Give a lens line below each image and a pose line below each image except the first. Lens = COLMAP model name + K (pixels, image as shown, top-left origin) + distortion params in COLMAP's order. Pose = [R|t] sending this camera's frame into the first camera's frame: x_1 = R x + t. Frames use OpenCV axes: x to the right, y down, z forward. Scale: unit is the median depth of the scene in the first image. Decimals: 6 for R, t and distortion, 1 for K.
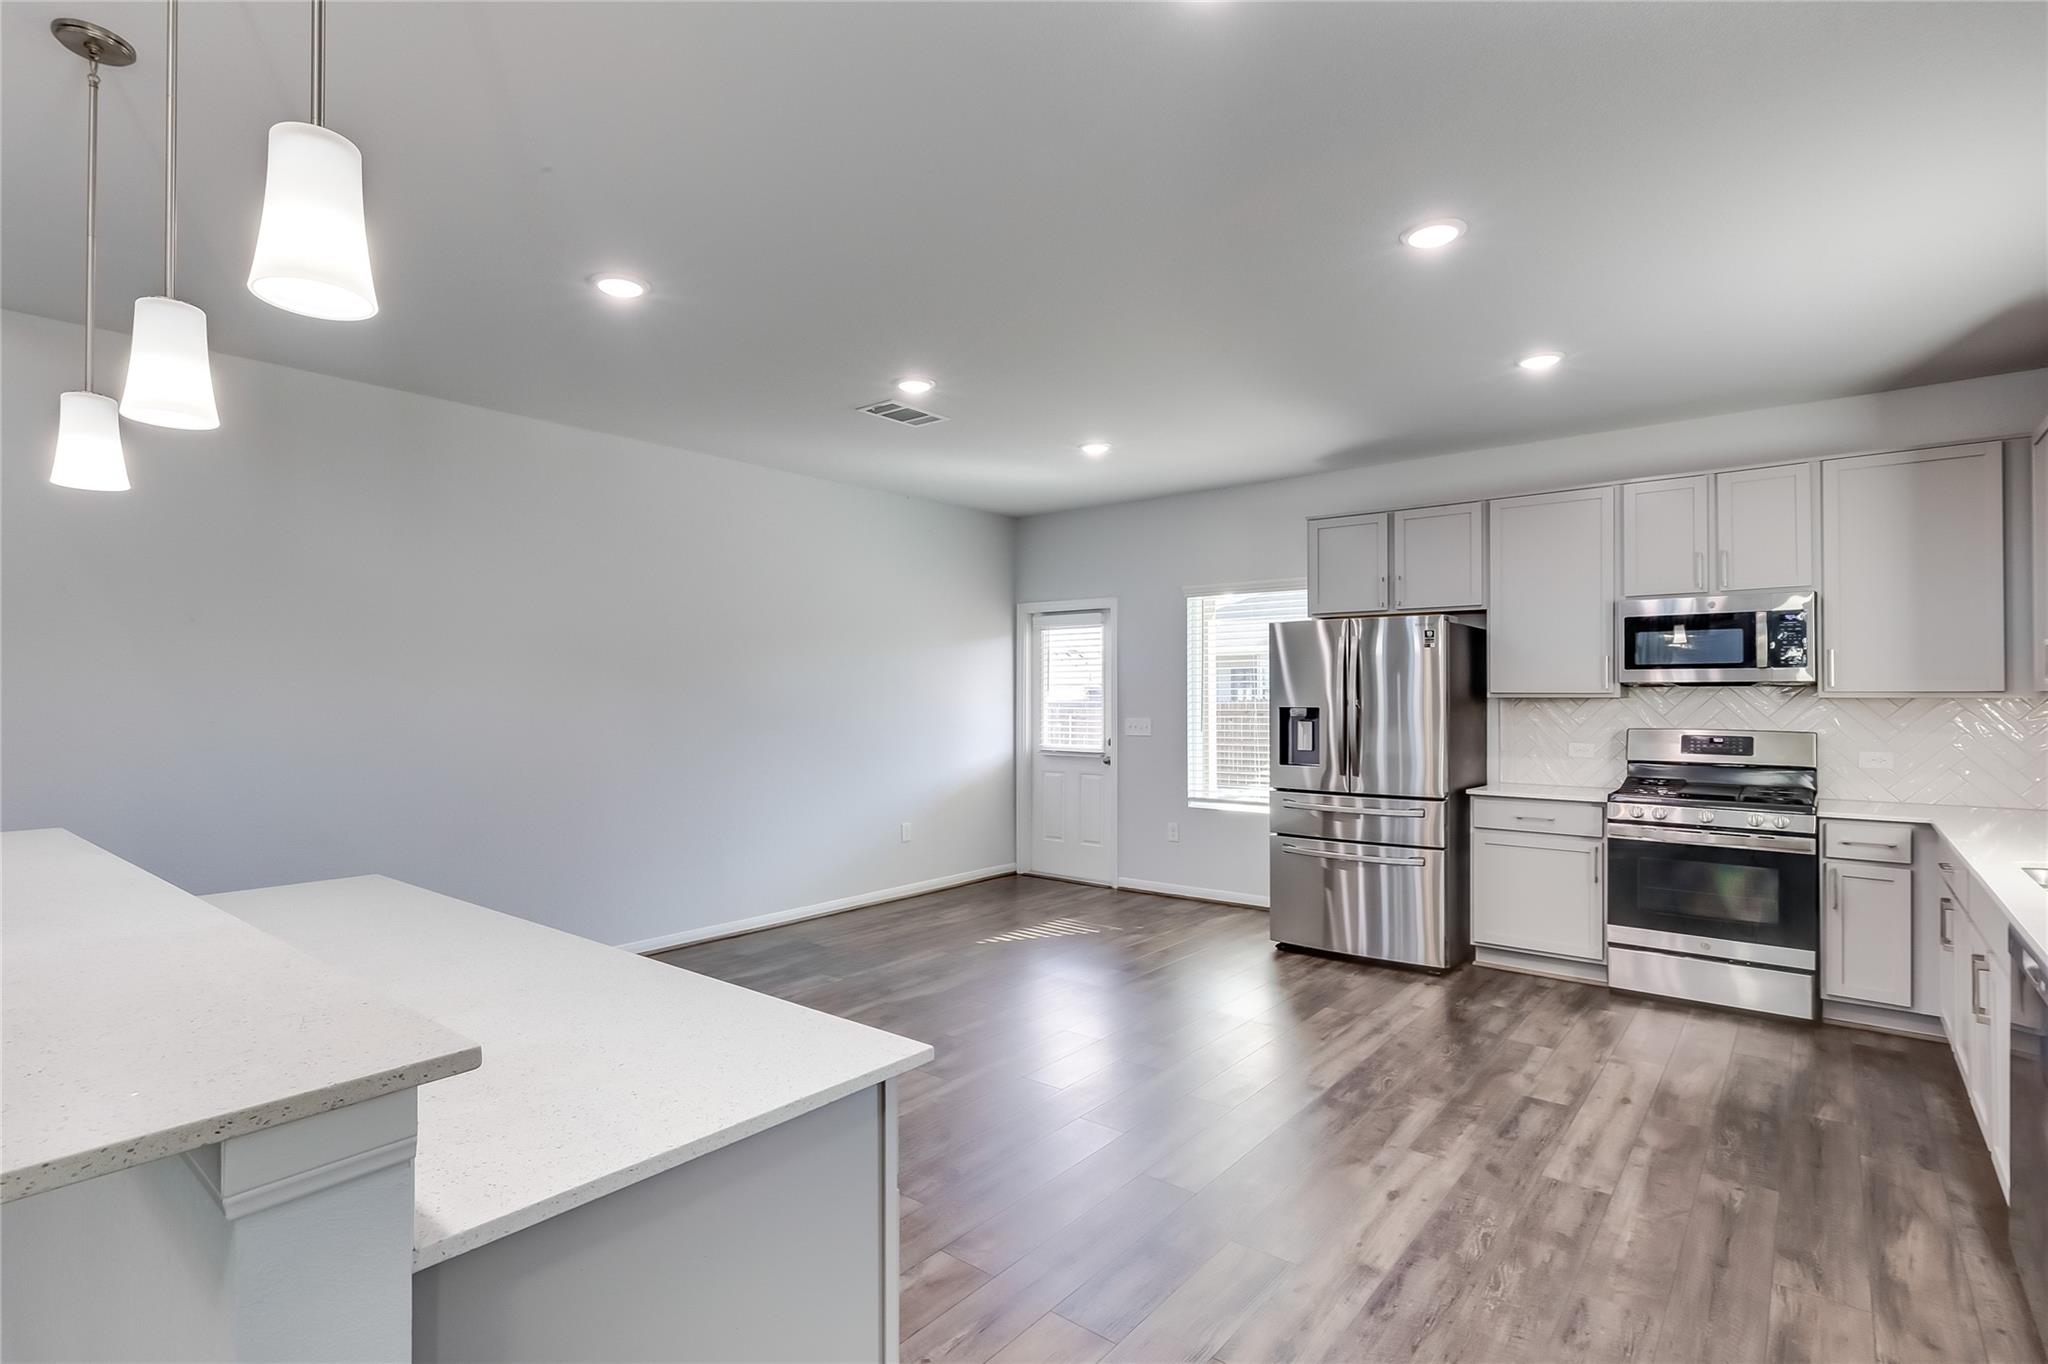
lens RADIAL K [[972.4, 0, 1024.8], [0, 972.4, 688.5], [0, 0, 1]] dist [-0.003101, -0.000828]
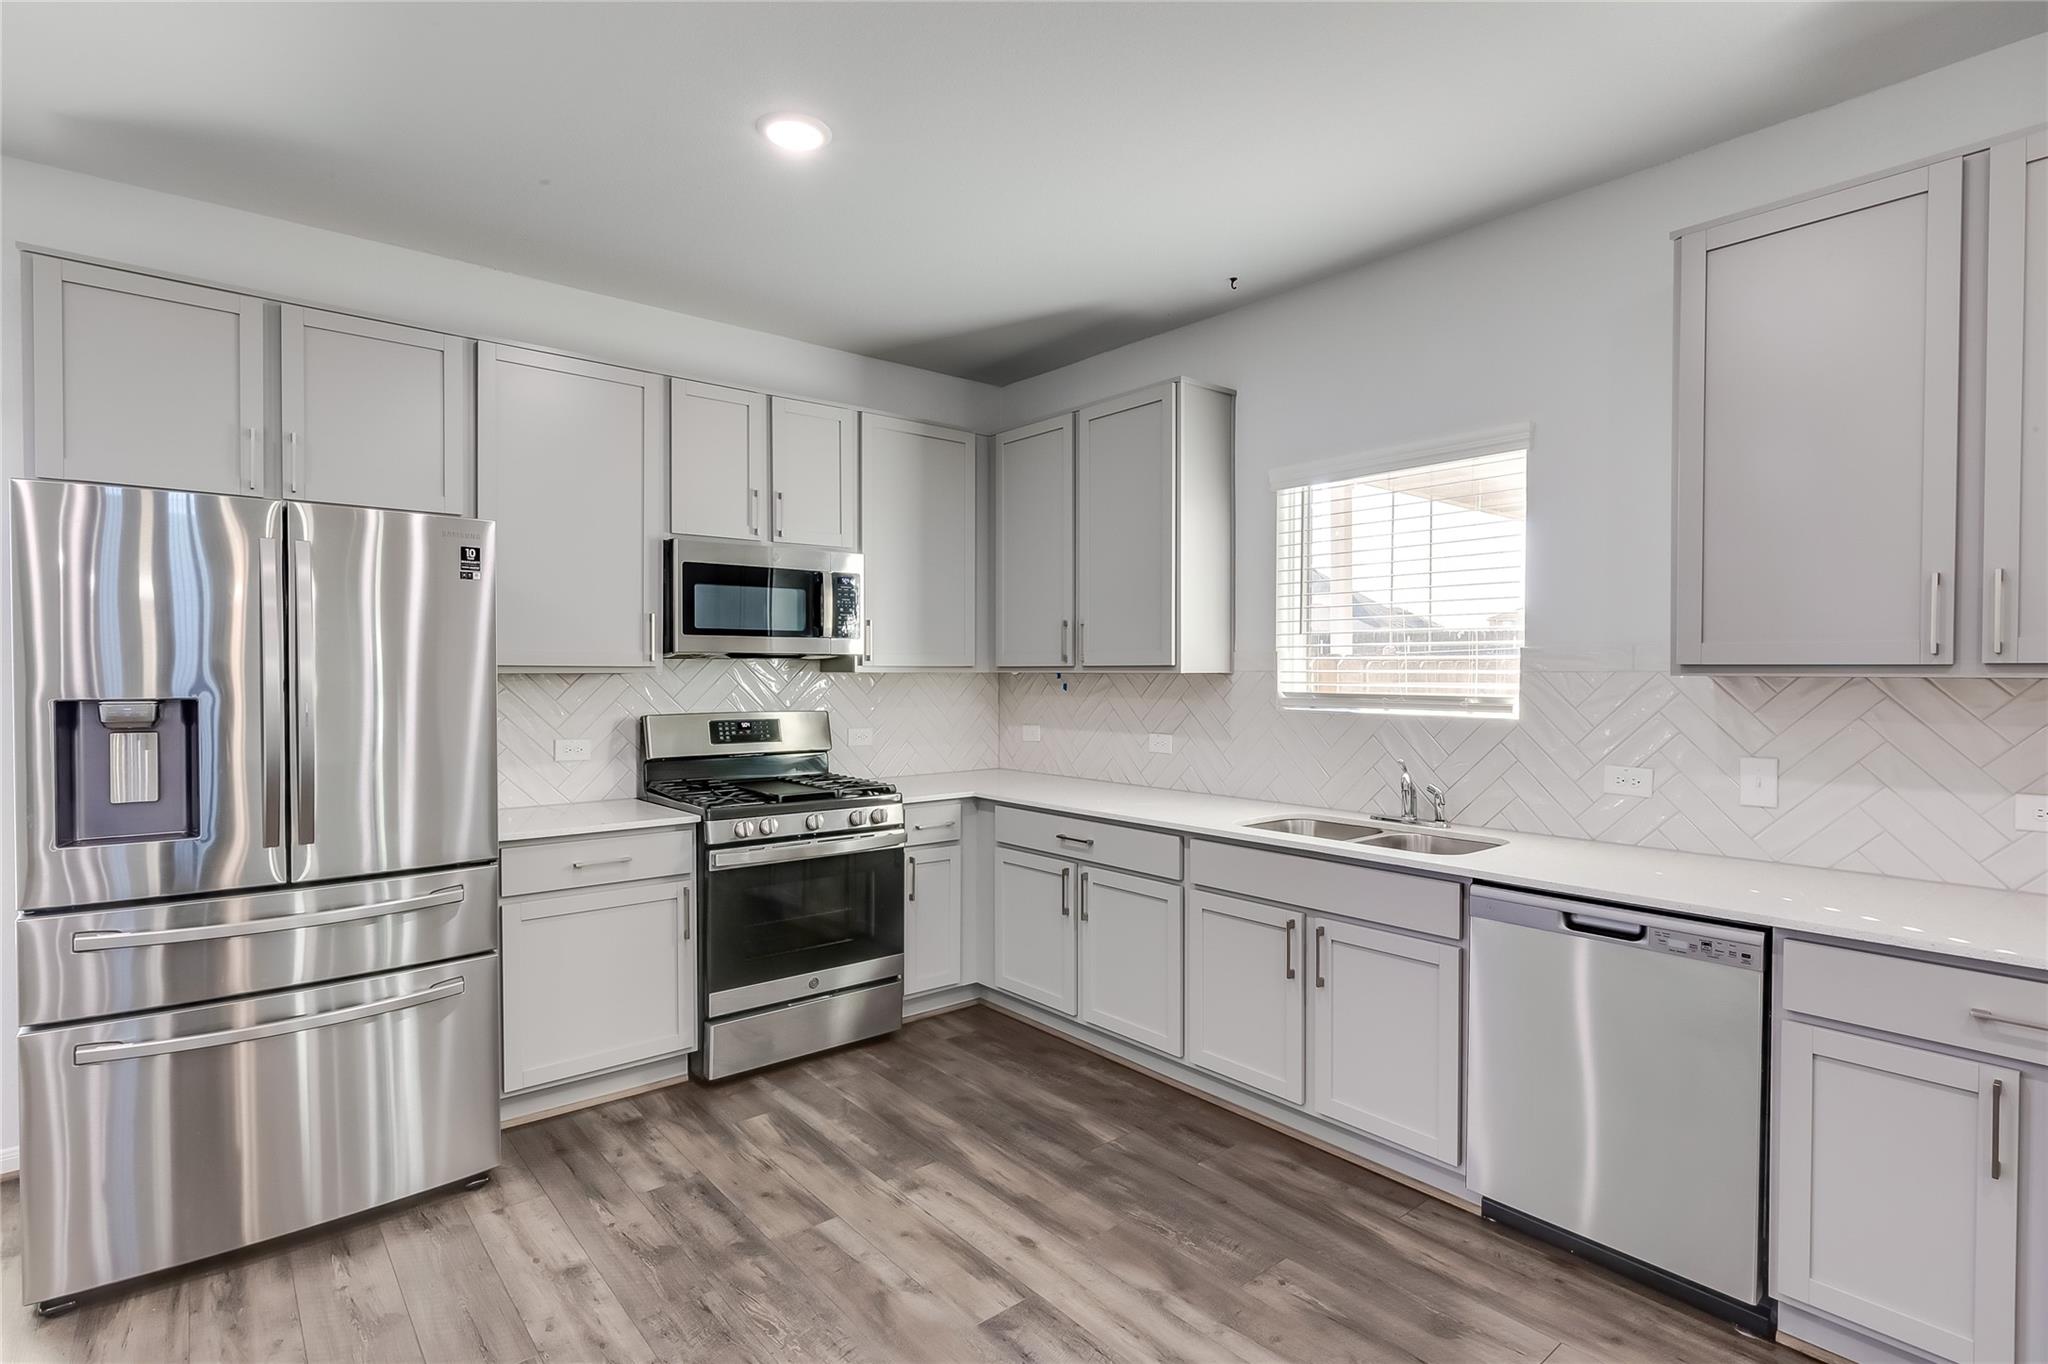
lens RADIAL K [[998.0, 0, 1027.1], [0, 998.0, 684.4], [0, 0, 1]] dist [-0.000055, -0.000181]
pose [[0.187993, -0.014997, 0.982056, -0.066900], [-0.008970, 0.999816, 0.016985, 0.002899], [-0.982129, -0.012002, 0.187823, 0.625715]]
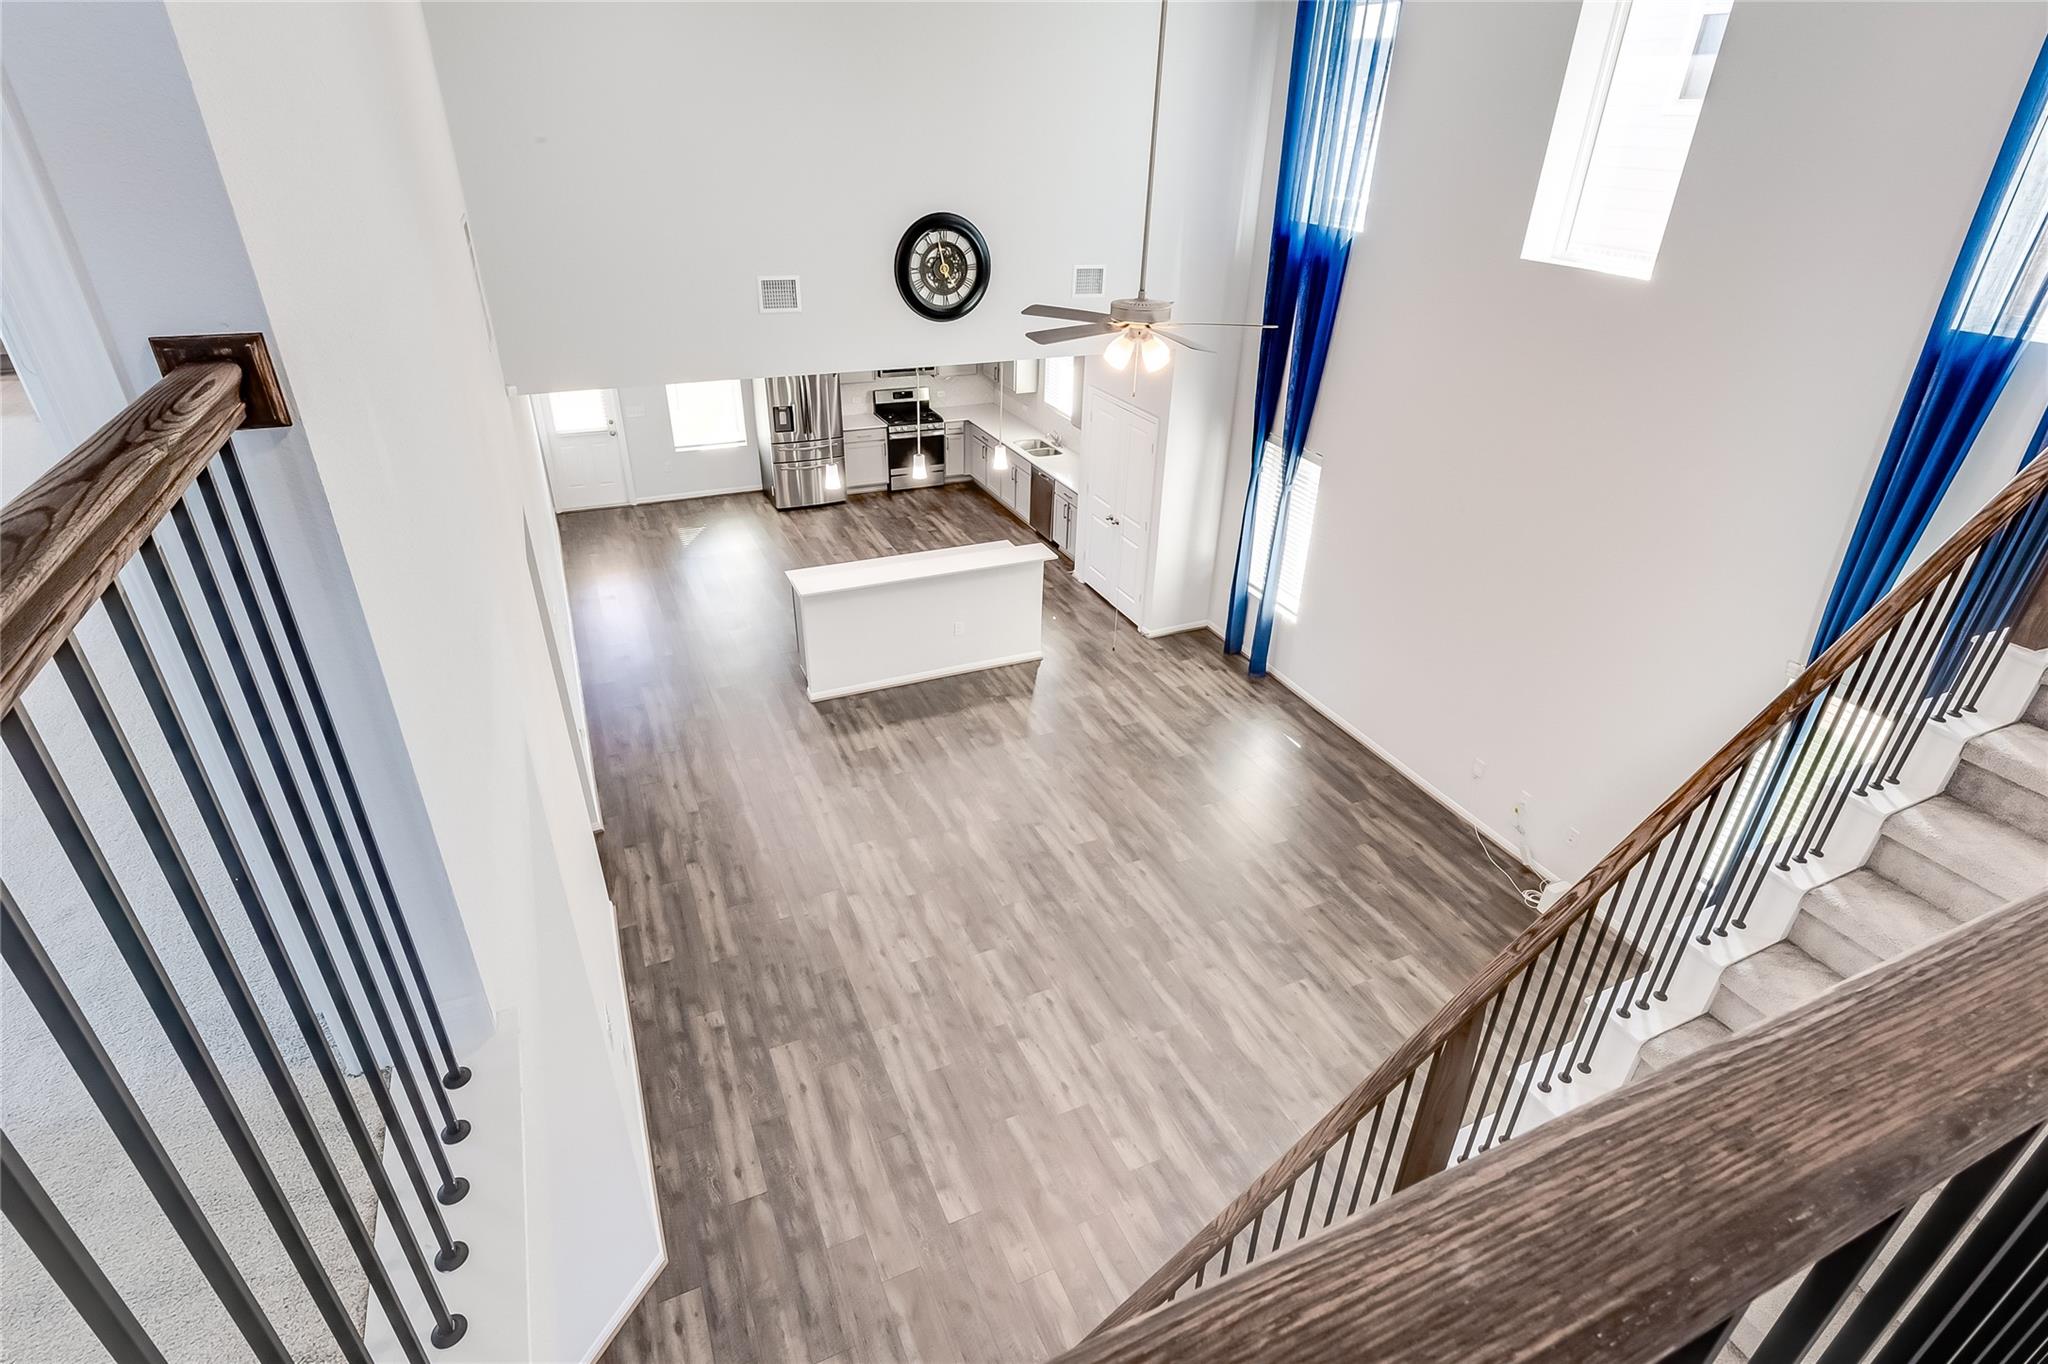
lens RADIAL K [[1027.3, 0, 1024.0], [0, 1027.3, 682.0], [0, 0, 1]] dist [0.002058, -0.000058]
pose [[0.451483, -0.422262, 0.786039, -1.831342], [-0.031347, 0.872884, 0.486920, -0.684015], [-0.891729, -0.244476, 0.380856, -0.644163]]
